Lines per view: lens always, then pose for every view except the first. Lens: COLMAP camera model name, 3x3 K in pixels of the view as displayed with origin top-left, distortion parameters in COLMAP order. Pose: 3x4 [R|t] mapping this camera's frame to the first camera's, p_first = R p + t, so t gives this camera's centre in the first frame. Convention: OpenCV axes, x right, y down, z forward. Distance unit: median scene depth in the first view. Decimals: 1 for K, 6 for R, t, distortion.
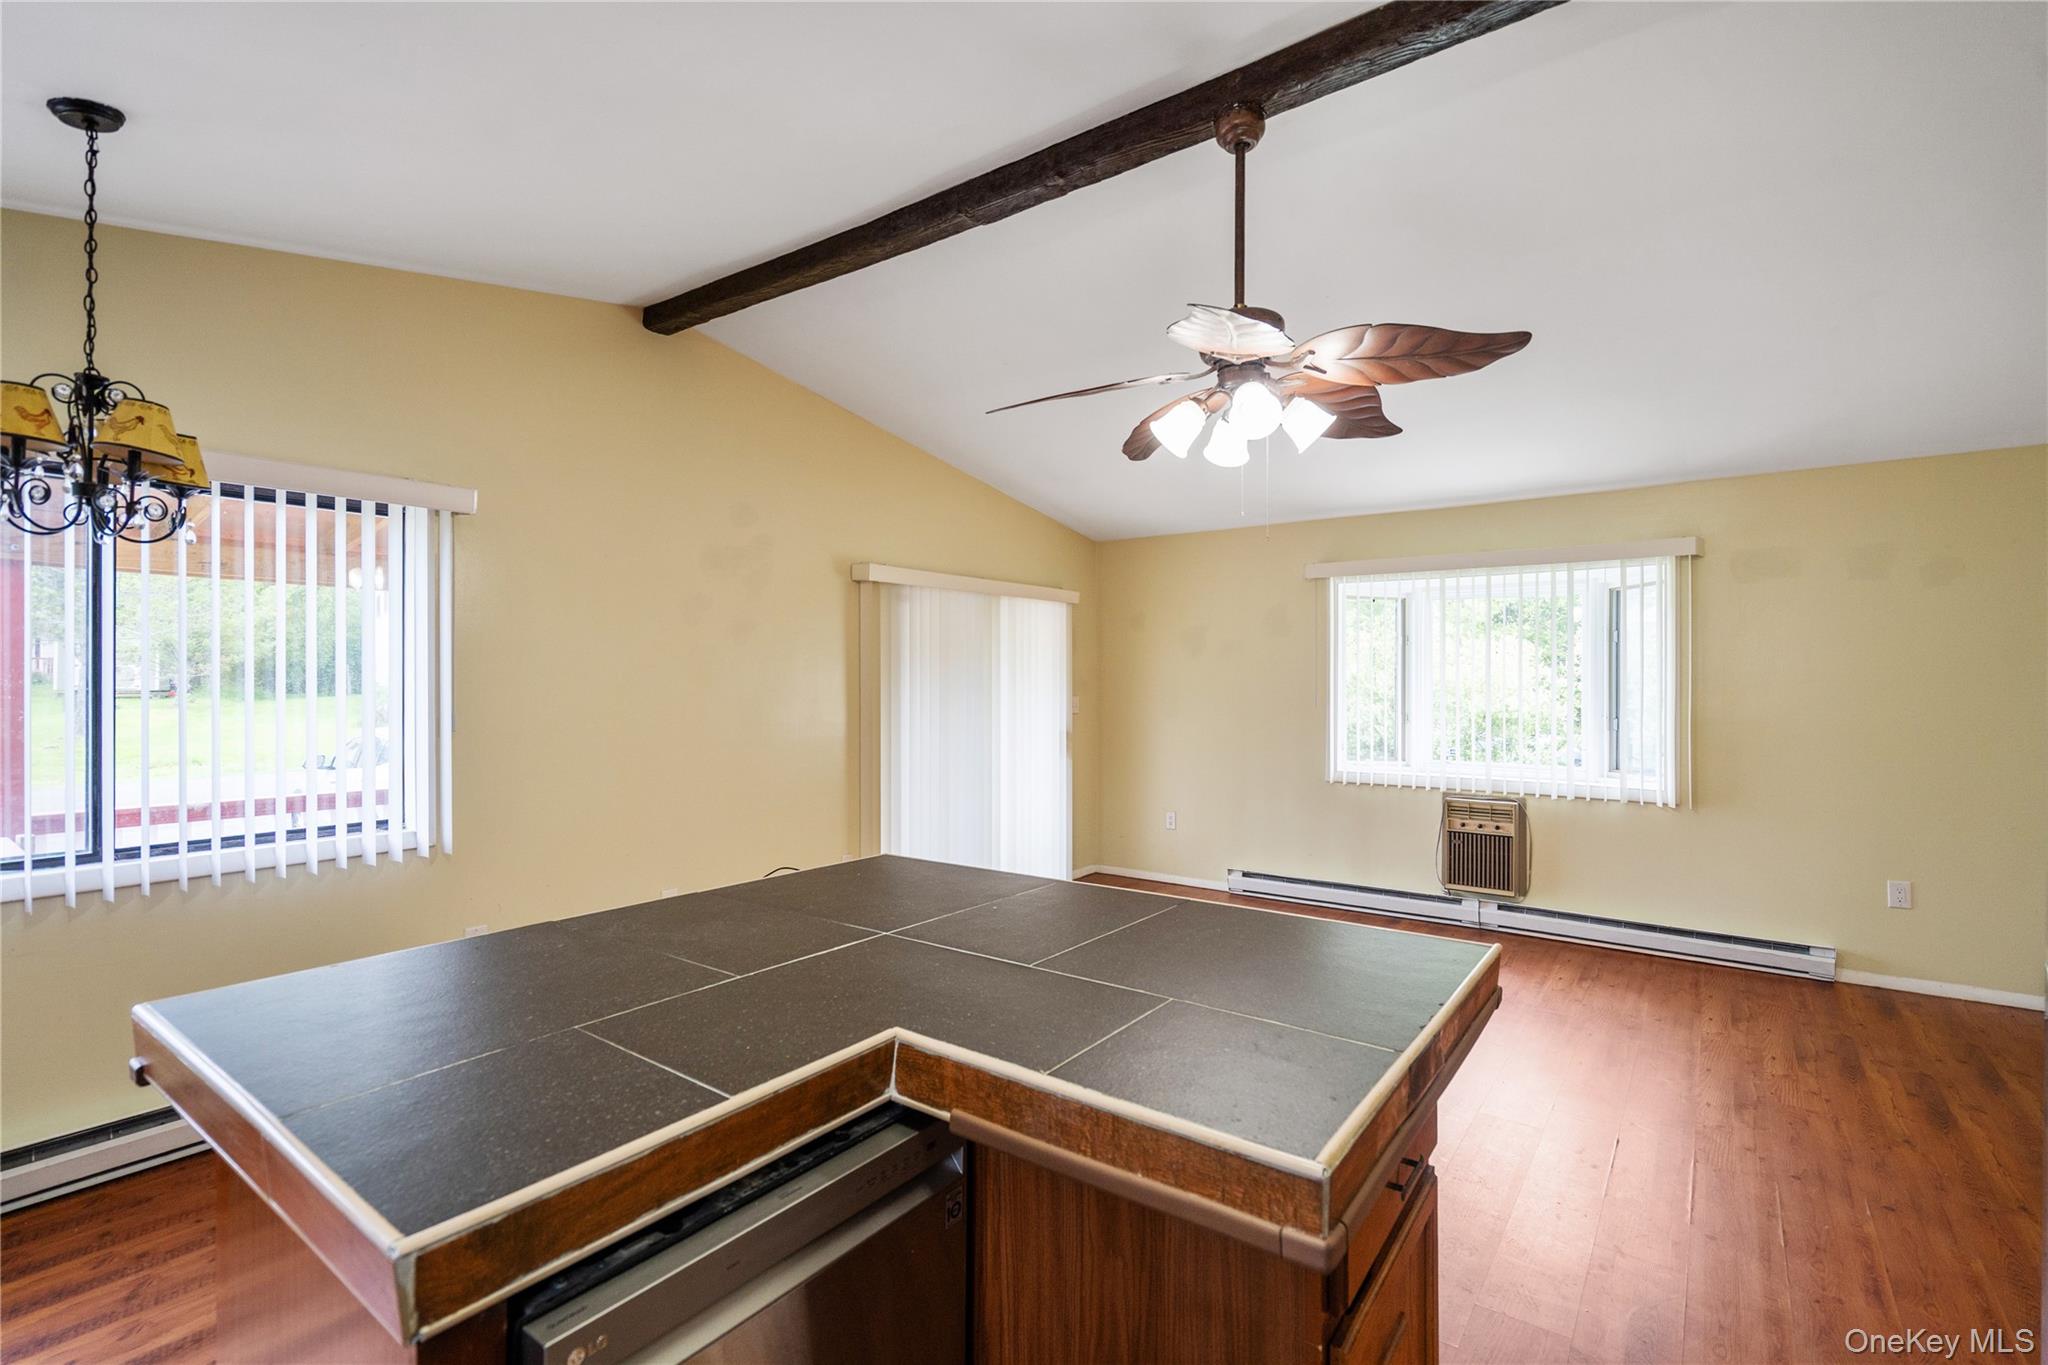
lens RADIAL K [[939.8, 0, 1019.9], [0, 939.8, 676.8], [0, 0, 1]] dist [-0.002293, 0.000485]
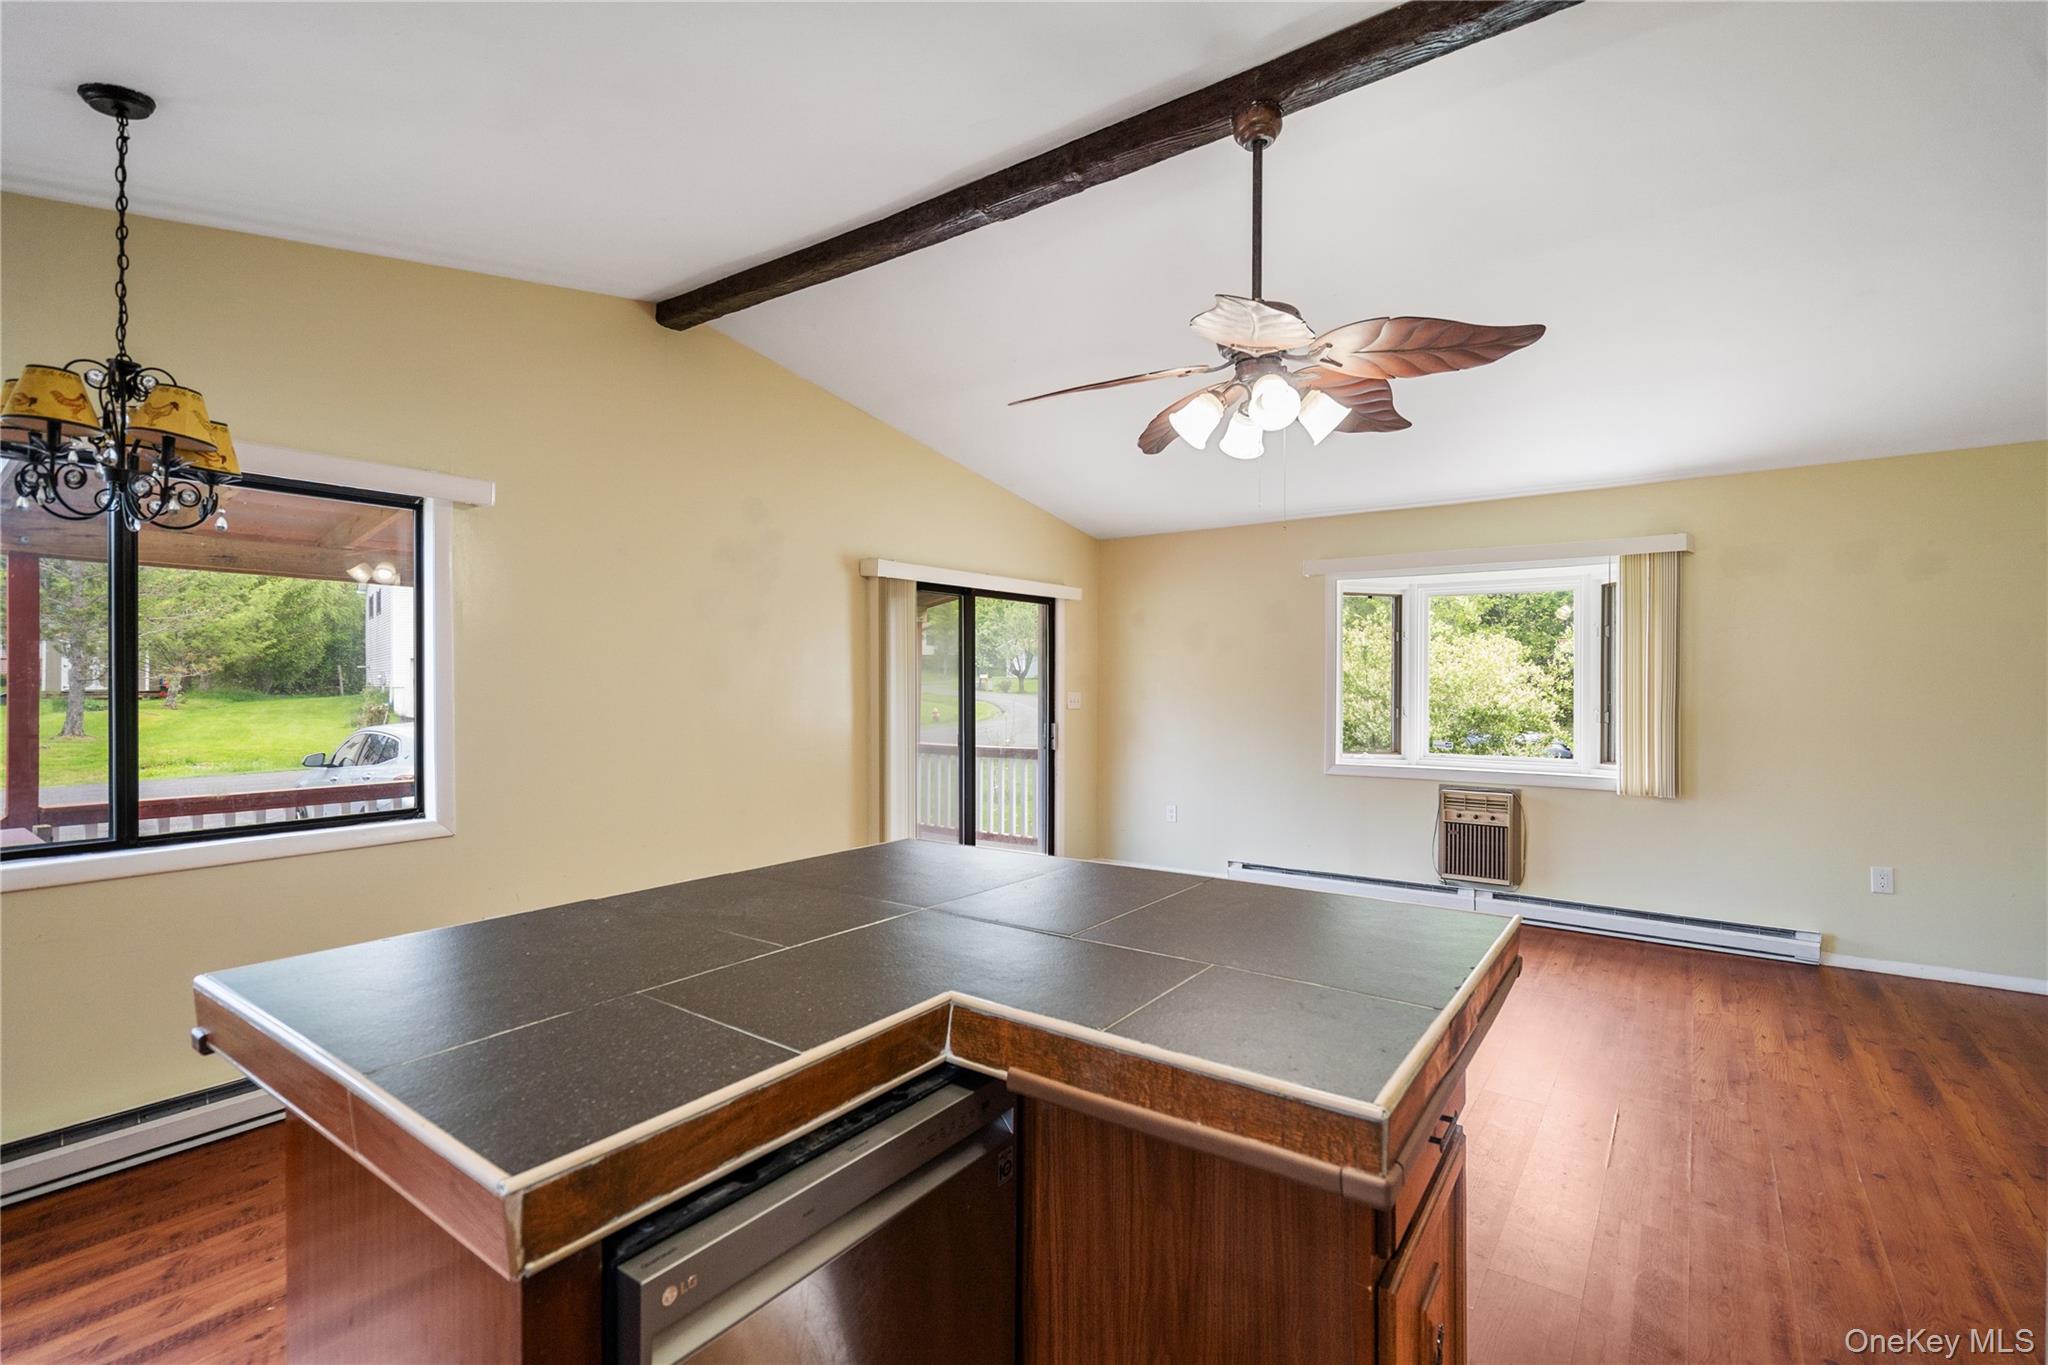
lens RADIAL K [[931.0, 0, 1025.6], [0, 931.0, 683.7], [0, 0, 1]] dist [-0.002418, 0.000564]
pose [[0.999884, -0.000872, 0.015178, -0.033601], [0.000777, 0.999980, 0.006296, 0.015511], [-0.015183, -0.006283, 0.999865, -0.010233]]
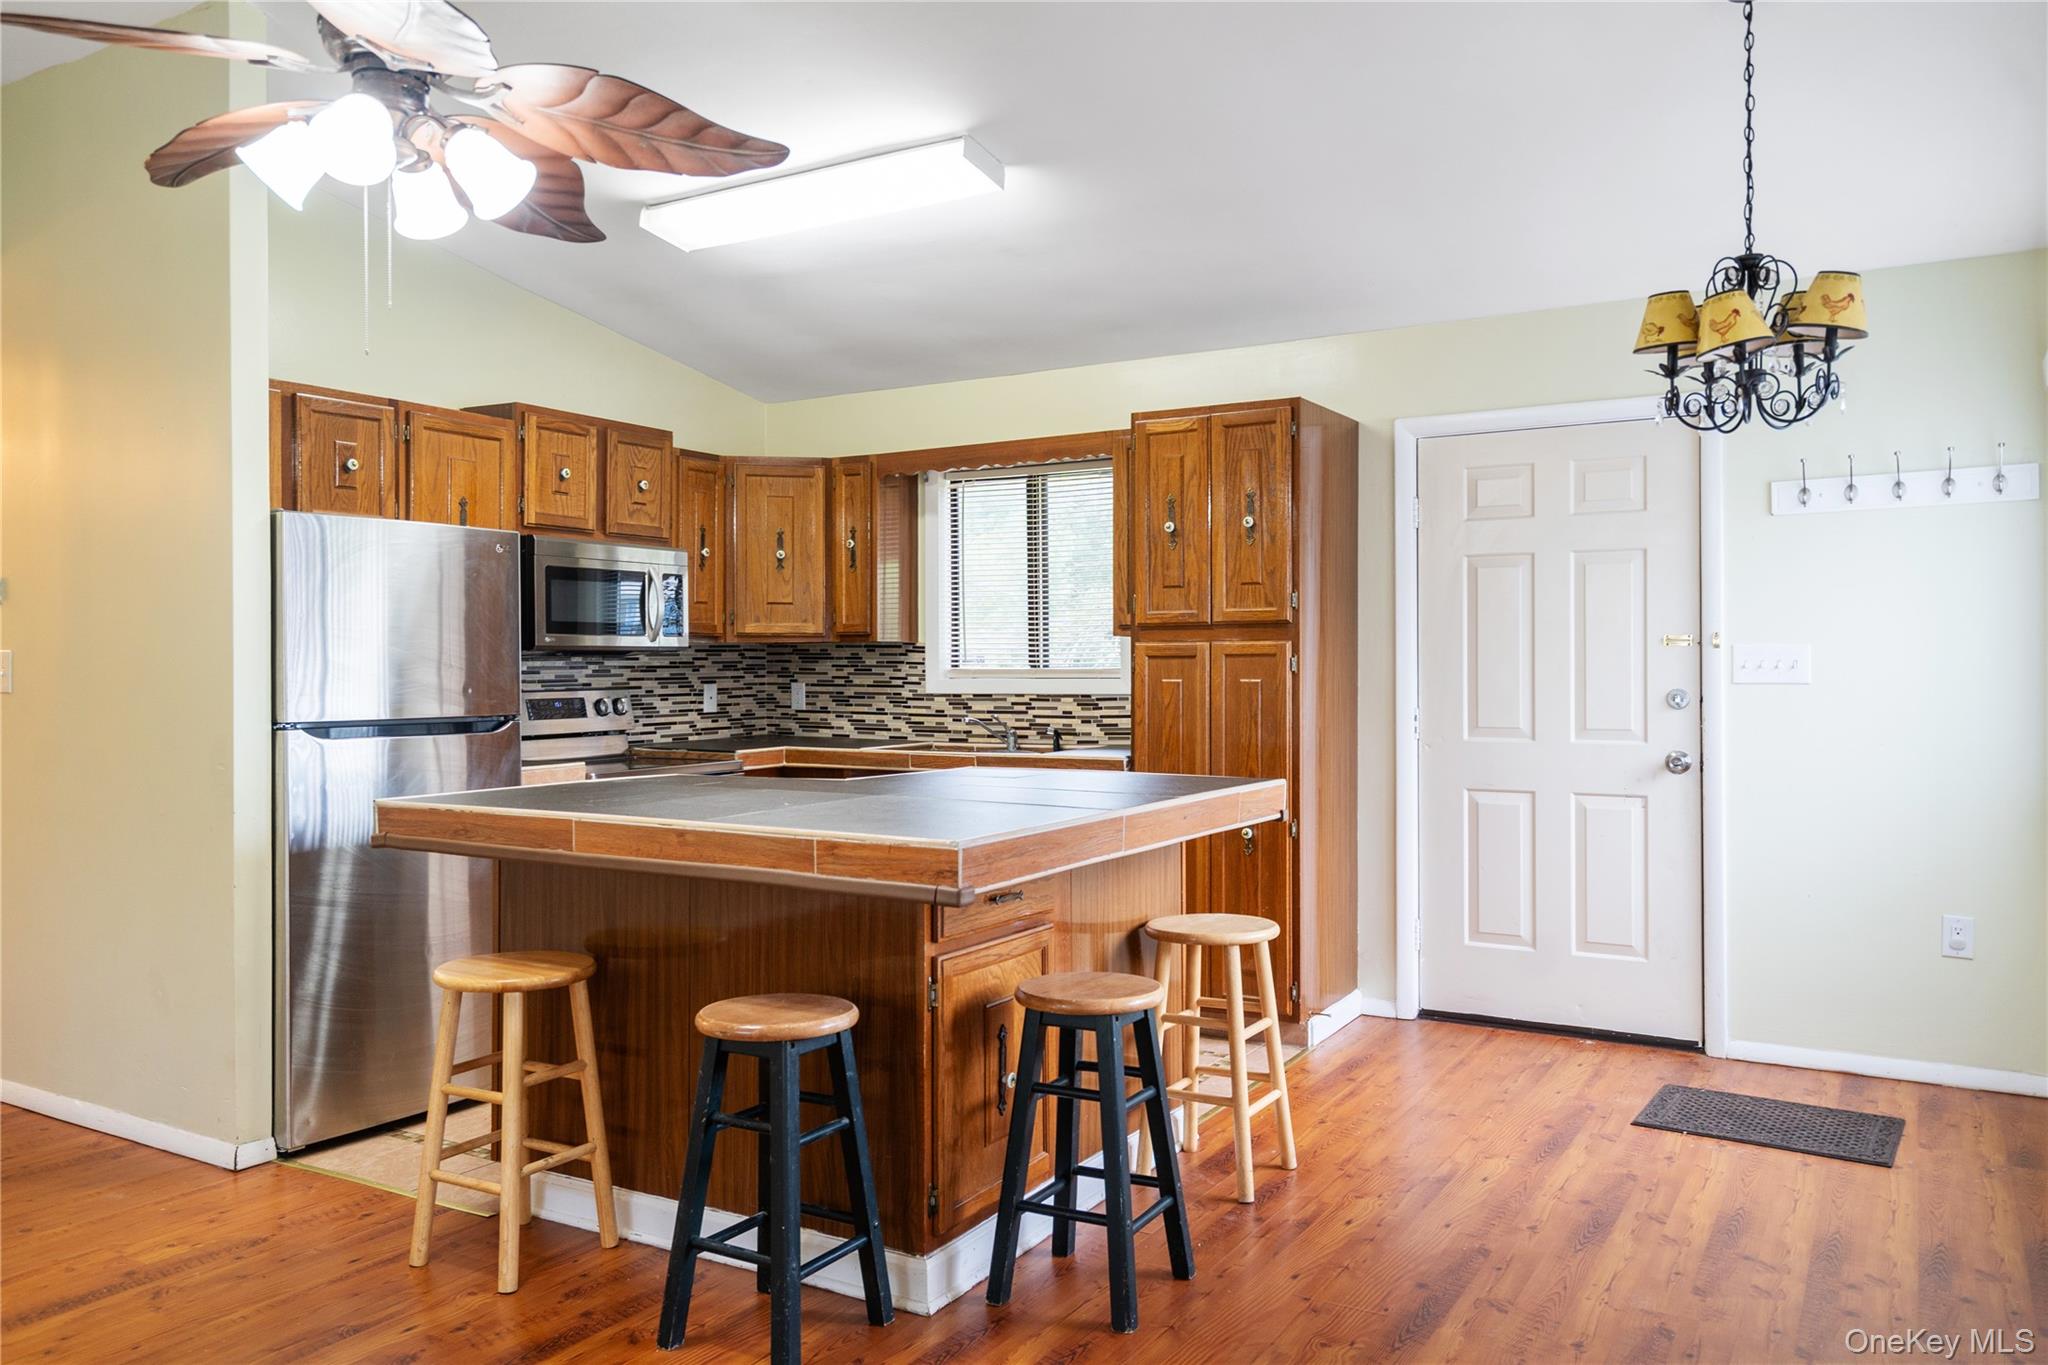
lens RADIAL K [[1487.1, 0, 1023.6], [0, 1487.1, 666.8], [0, 0, 1]] dist [0.002669, 0.001288]
pose [[-0.994935, 0.002782, -0.100480, -0.097010], [0.003201, 0.999987, -0.004007, 0.083600], [0.100467, -0.004309, -0.994931, 2.076600]]
